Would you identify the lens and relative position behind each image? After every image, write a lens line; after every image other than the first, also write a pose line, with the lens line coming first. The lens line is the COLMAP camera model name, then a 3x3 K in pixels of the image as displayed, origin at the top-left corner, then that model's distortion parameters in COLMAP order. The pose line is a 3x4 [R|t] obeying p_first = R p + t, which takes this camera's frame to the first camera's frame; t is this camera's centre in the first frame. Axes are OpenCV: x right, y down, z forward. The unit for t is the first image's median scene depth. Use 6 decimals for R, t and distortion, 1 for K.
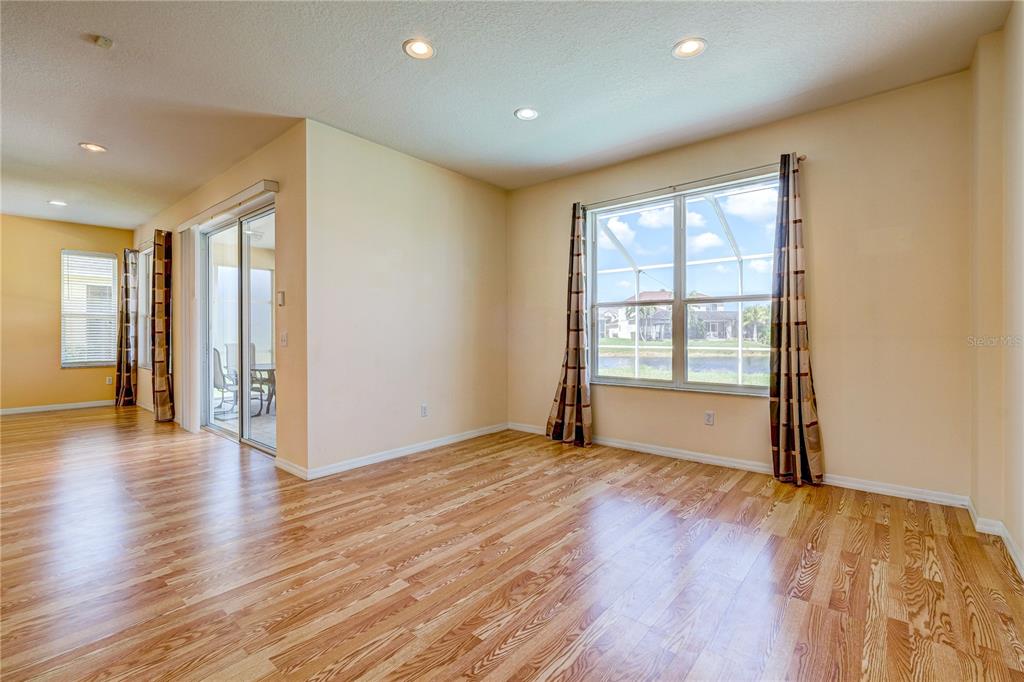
lens RADIAL K [[454.9, 0, 511.3], [0, 454.9, 333.7], [0, 0, 1]] dist [-0.001708, 0.000094]
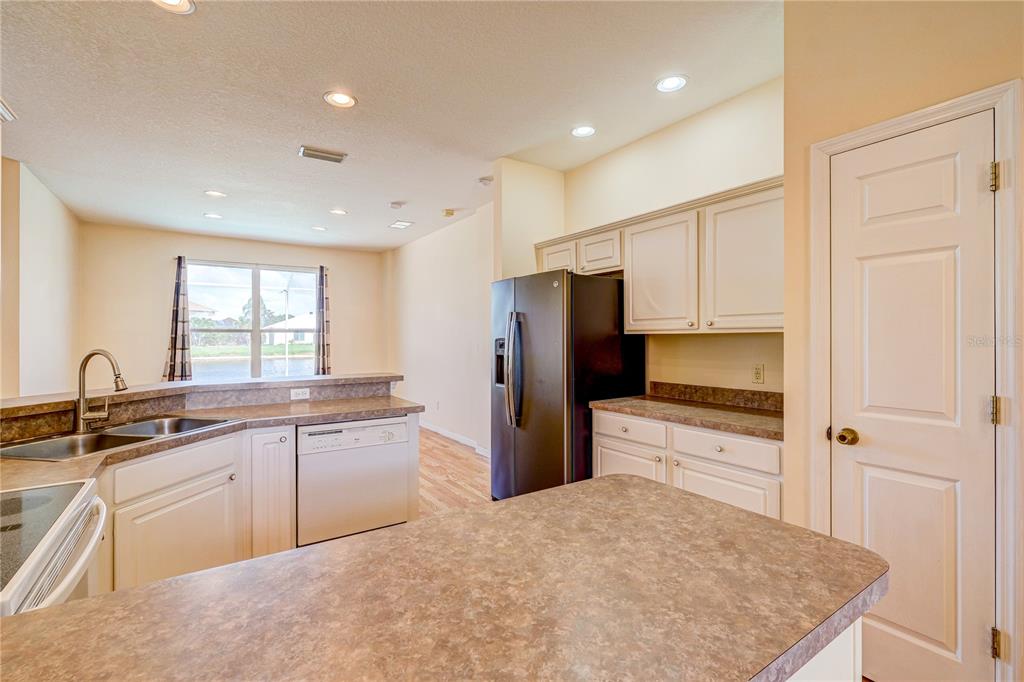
lens RADIAL K [[446.1, 0, 524.6], [0, 446.1, 341.4], [0, 0, 1]] dist [-0.017484, 0.000012]
pose [[0.240734, -0.006956, 0.970566, -1.202192], [0.002325, 0.999976, 0.006590, -0.048492], [-0.970588, 0.000670, 0.240744, -0.436463]]
